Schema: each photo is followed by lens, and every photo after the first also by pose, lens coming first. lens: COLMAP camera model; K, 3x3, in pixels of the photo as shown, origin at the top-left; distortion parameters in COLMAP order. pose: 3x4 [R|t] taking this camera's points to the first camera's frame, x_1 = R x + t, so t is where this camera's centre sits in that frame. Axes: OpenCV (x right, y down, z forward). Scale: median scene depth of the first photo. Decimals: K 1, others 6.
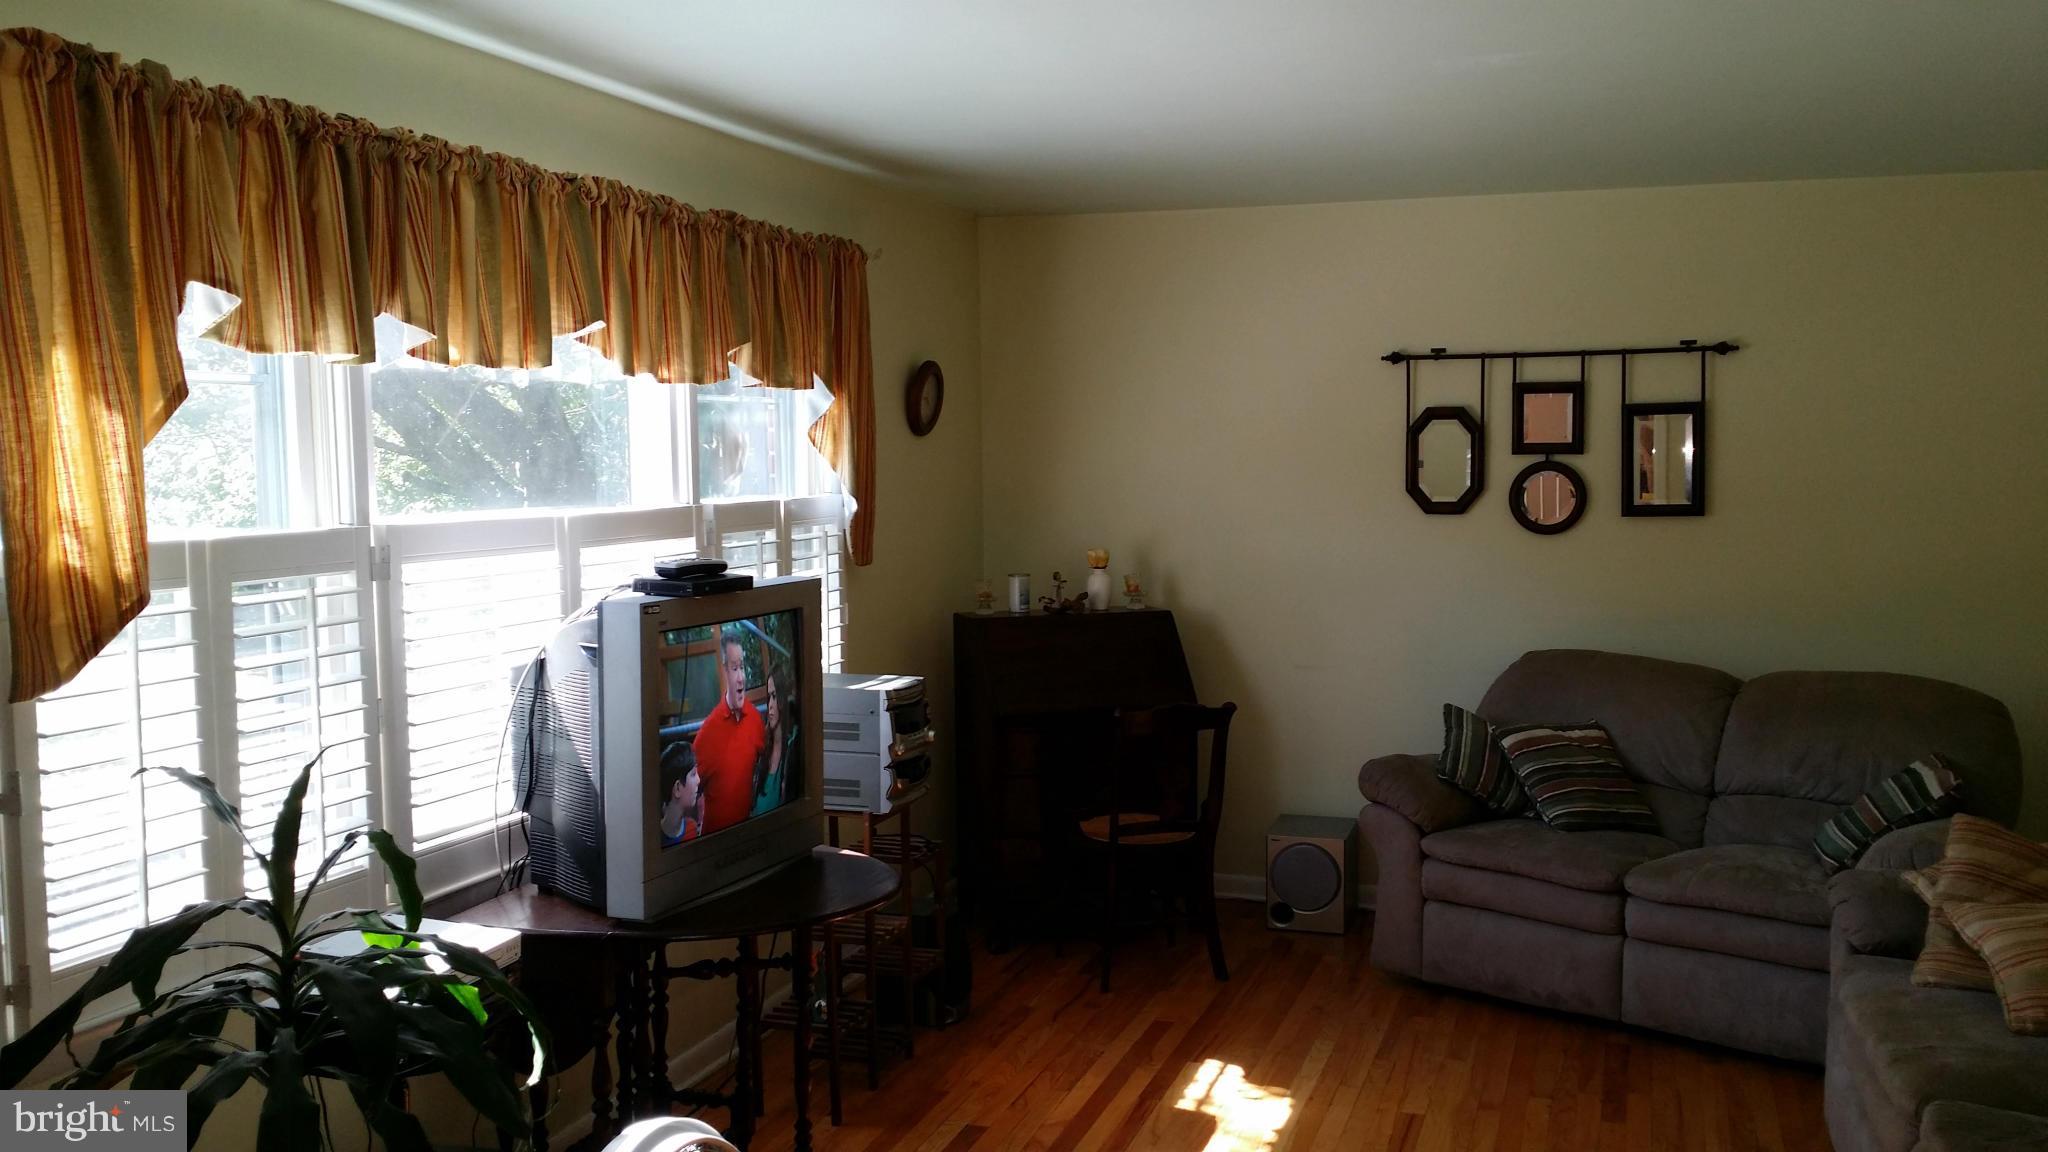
lens RADIAL K [[1838.5, 0, 1043.0], [0, 1838.5, 565.0], [0, 0, 1]] dist [0.093726, -0.156251]
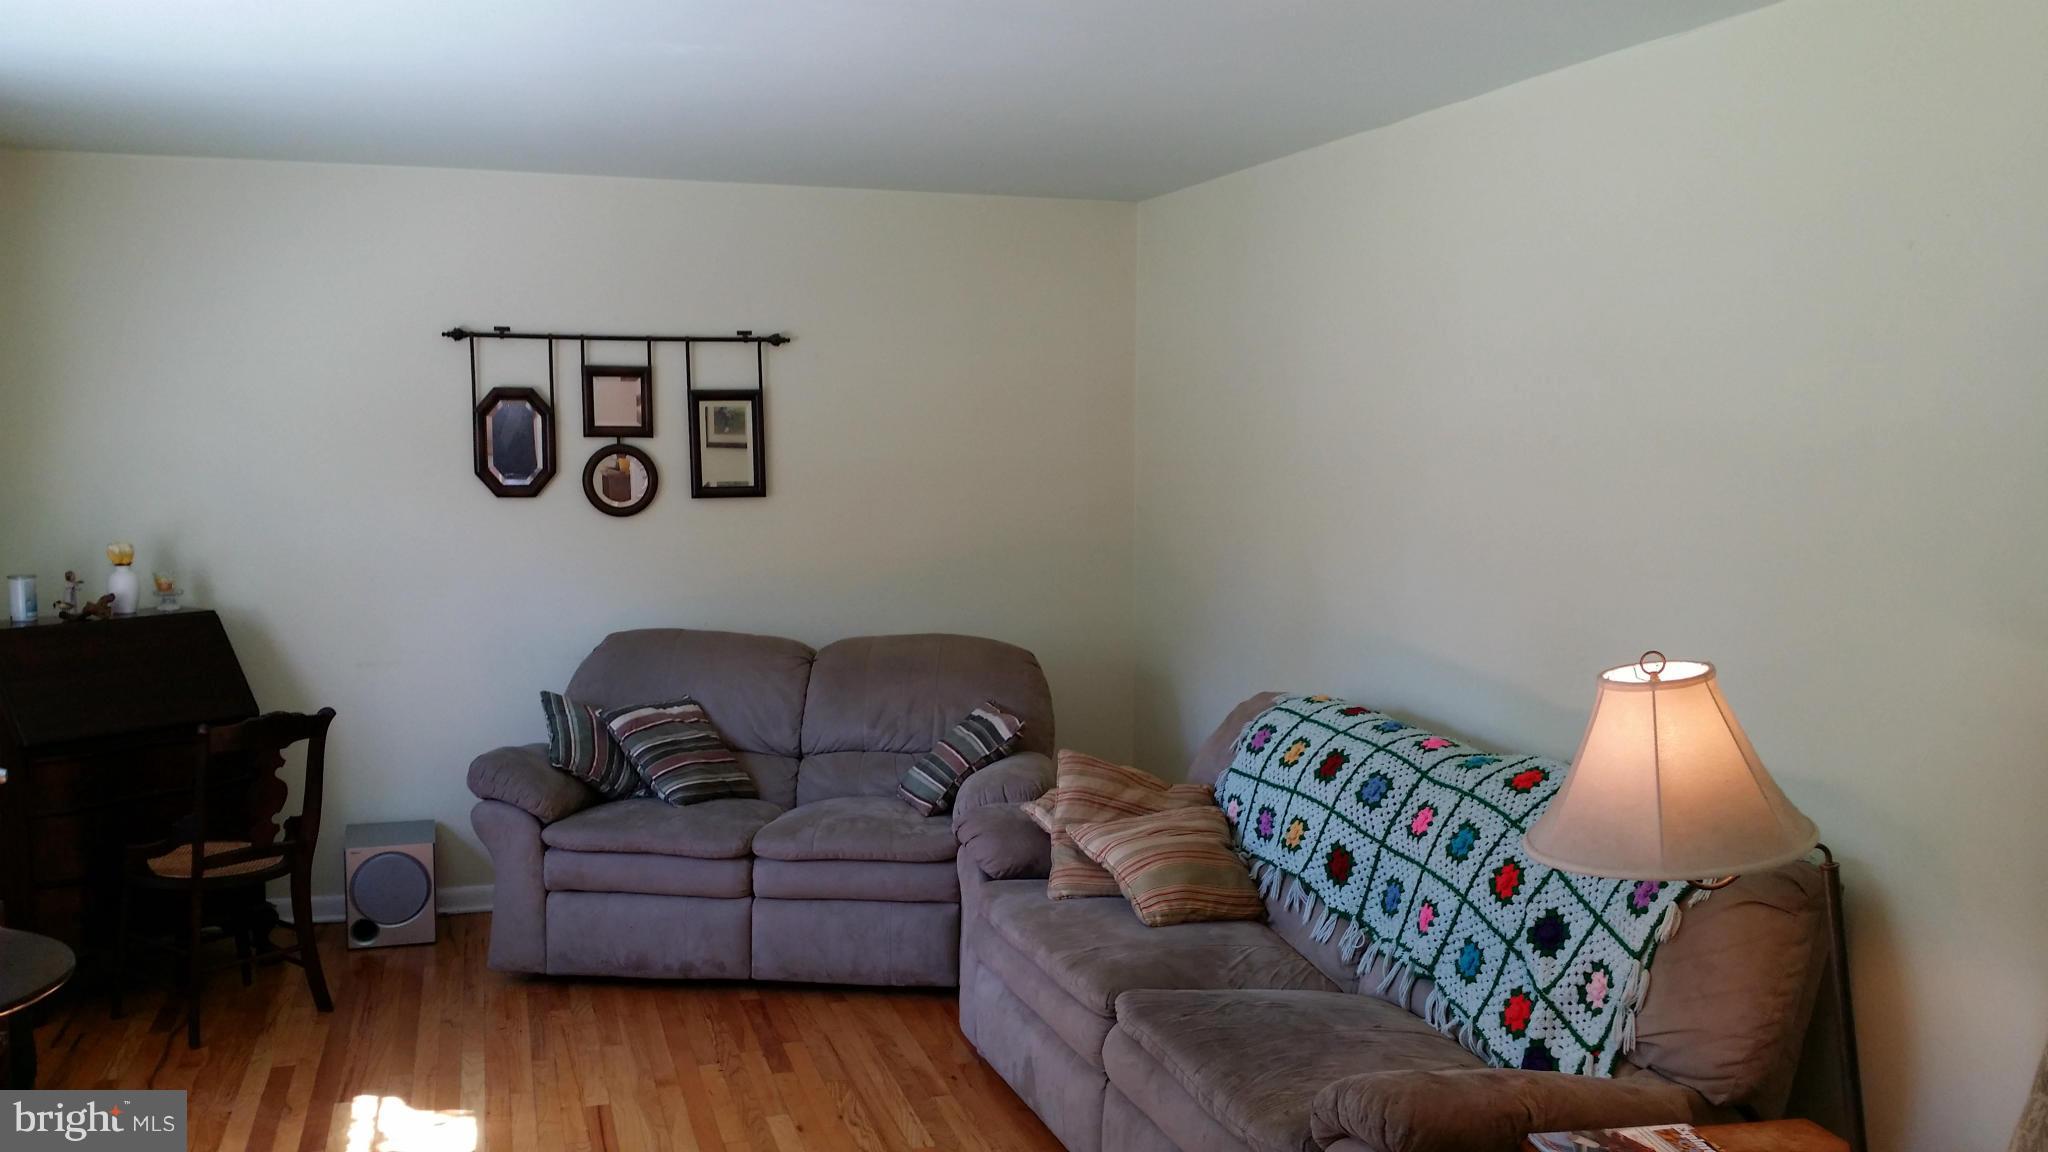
lens RADIAL K [[1838.5, 0, 1043.2], [0, 1838.5, 581.3], [0, 0, 1]] dist [0.093726, -0.156251]
pose [[0.820416, -0.038352, 0.570479, -0.128975], [0.027613, 0.999241, 0.027467, -0.003118], [-0.571099, -0.006782, 0.820853, 0.043887]]
